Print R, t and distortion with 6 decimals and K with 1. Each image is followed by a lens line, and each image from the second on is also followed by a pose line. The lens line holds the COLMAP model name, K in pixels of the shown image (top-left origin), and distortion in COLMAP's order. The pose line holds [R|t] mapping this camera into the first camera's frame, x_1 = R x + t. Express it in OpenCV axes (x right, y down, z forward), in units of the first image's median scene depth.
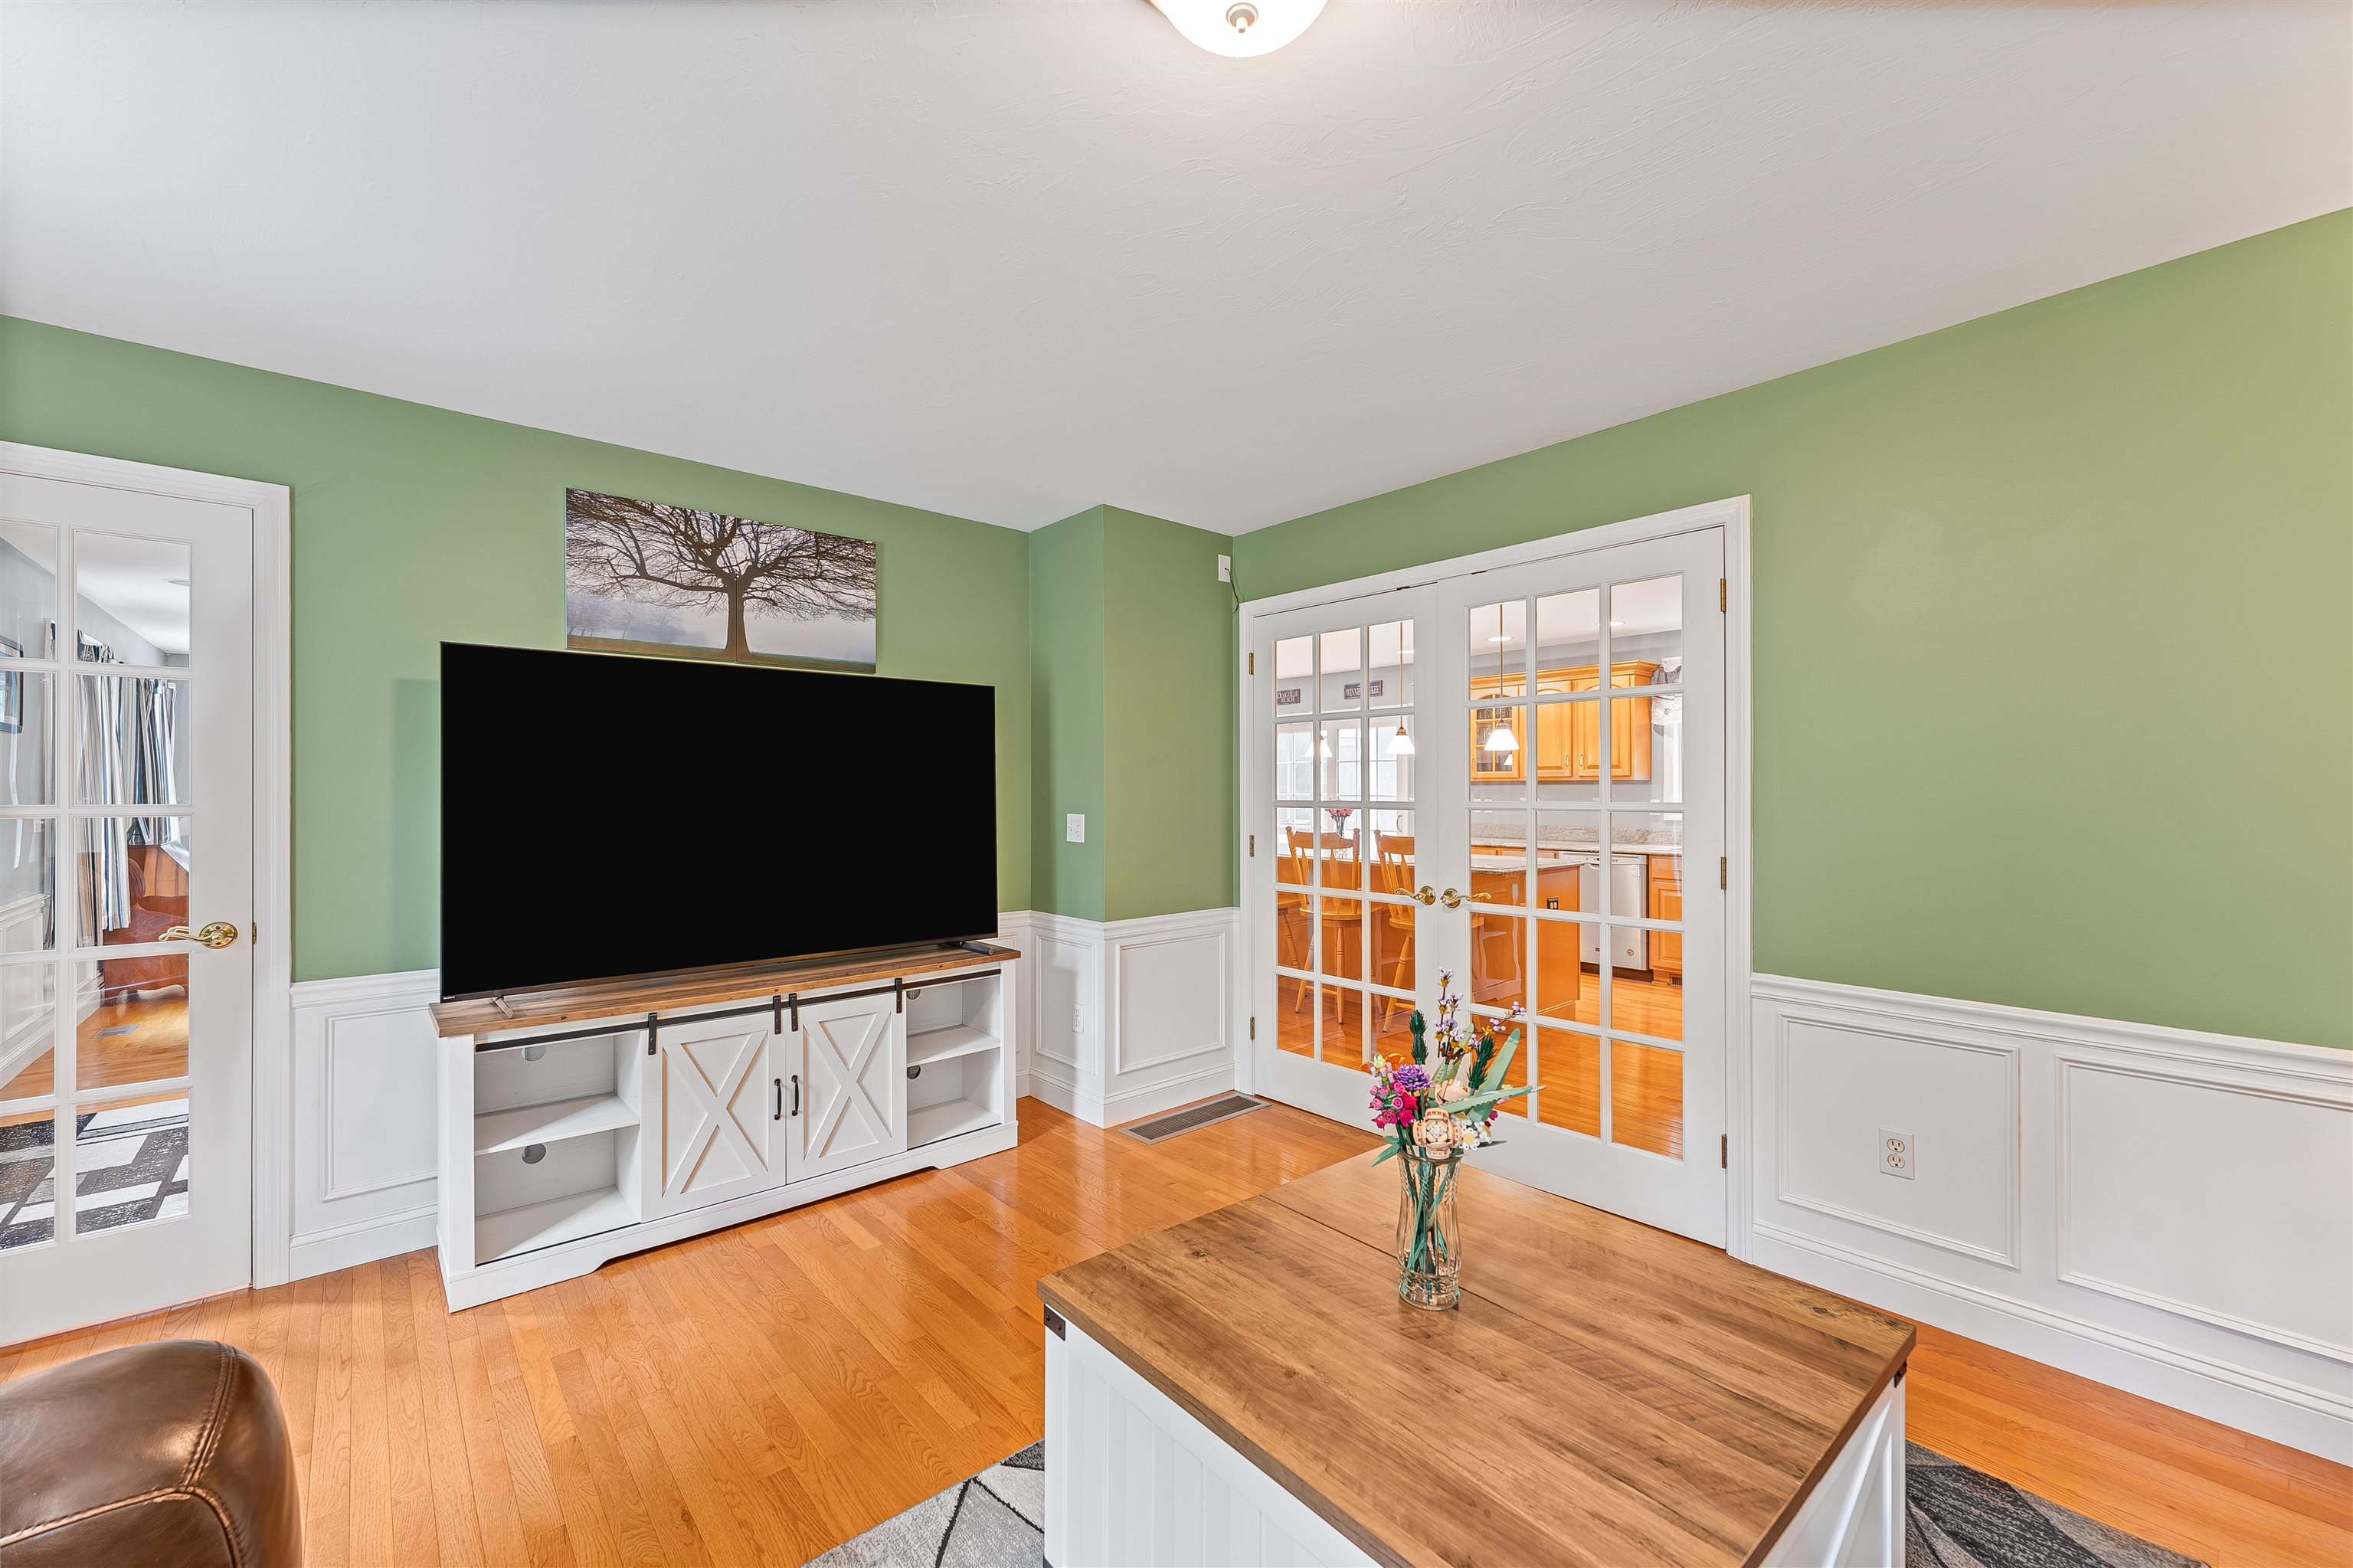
lens RADIAL K [[936.9, 0, 1173.4], [0, 936.9, 790.2], [0, 0, 1]] dist [0.000186, 0.000047]
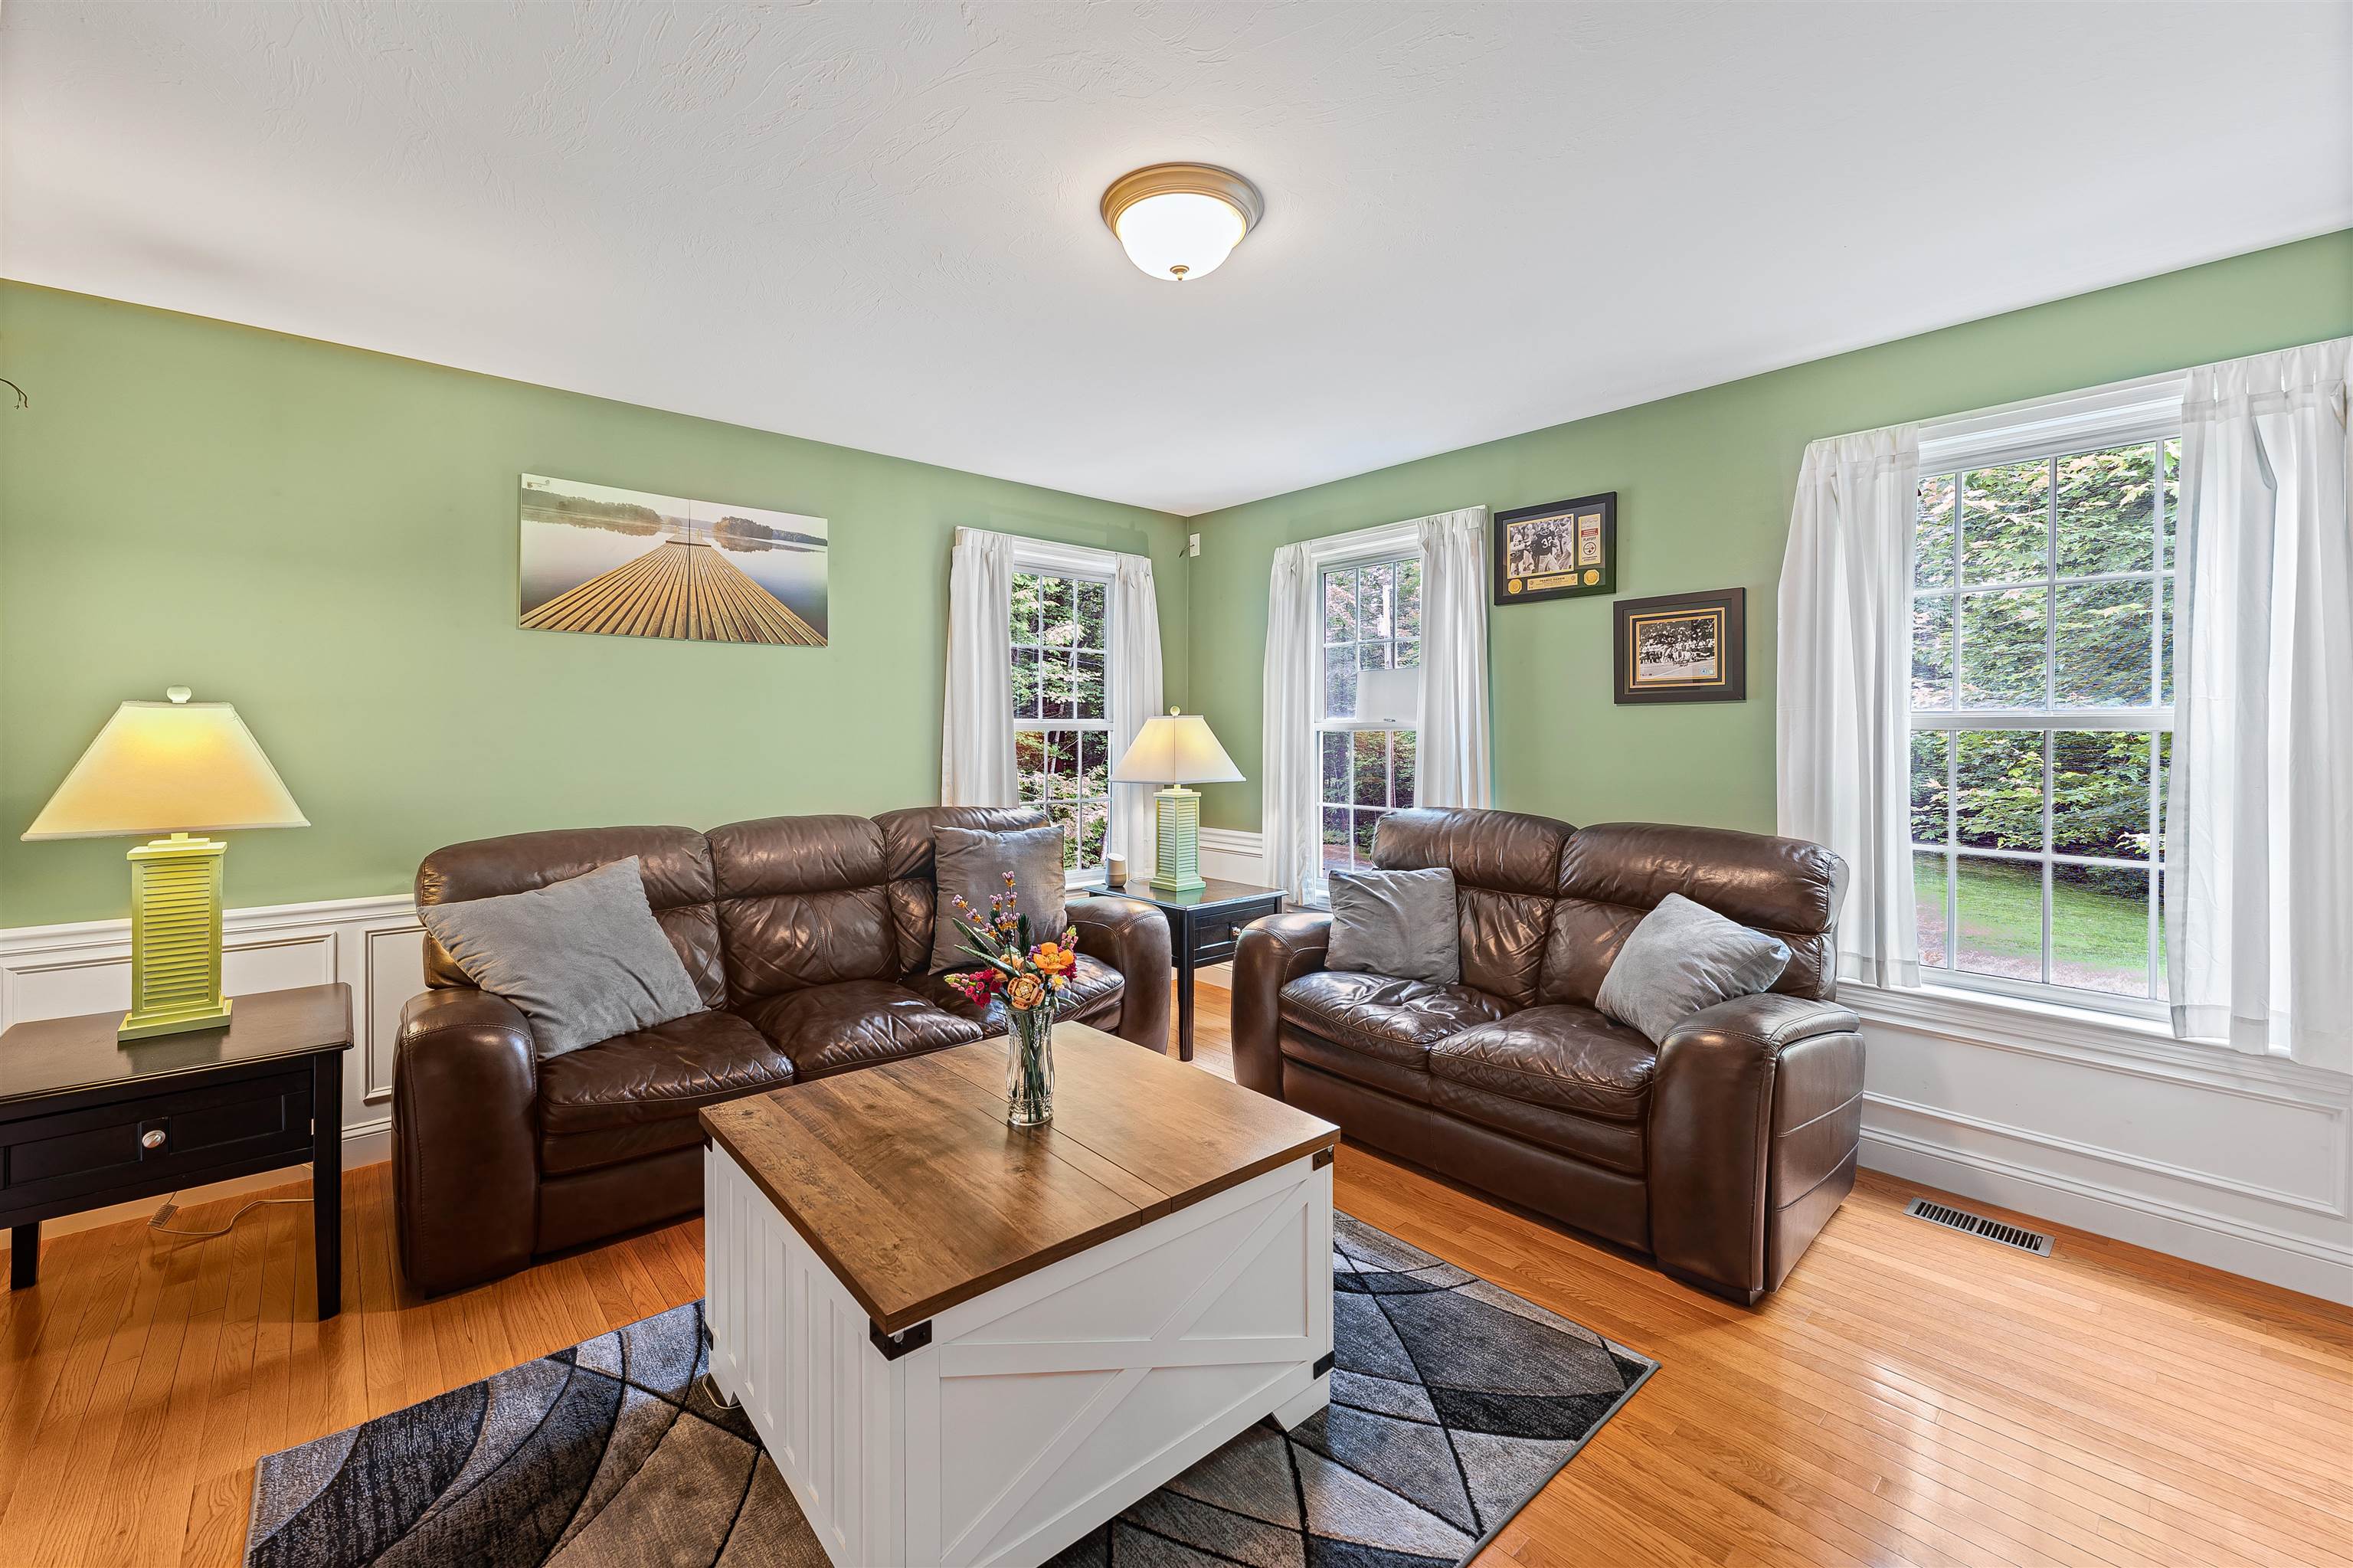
lens RADIAL K [[958.5, 0, 1172.5], [0, 958.5, 735.0], [0, 0, 1]] dist [-0.000452, 0.000371]
pose [[-0.999975, 0.001762, -0.006814, 0.037547], [0.001757, 0.999998, 0.000734, 0.004102], [0.006816, 0.000722, -0.999977, 1.034665]]
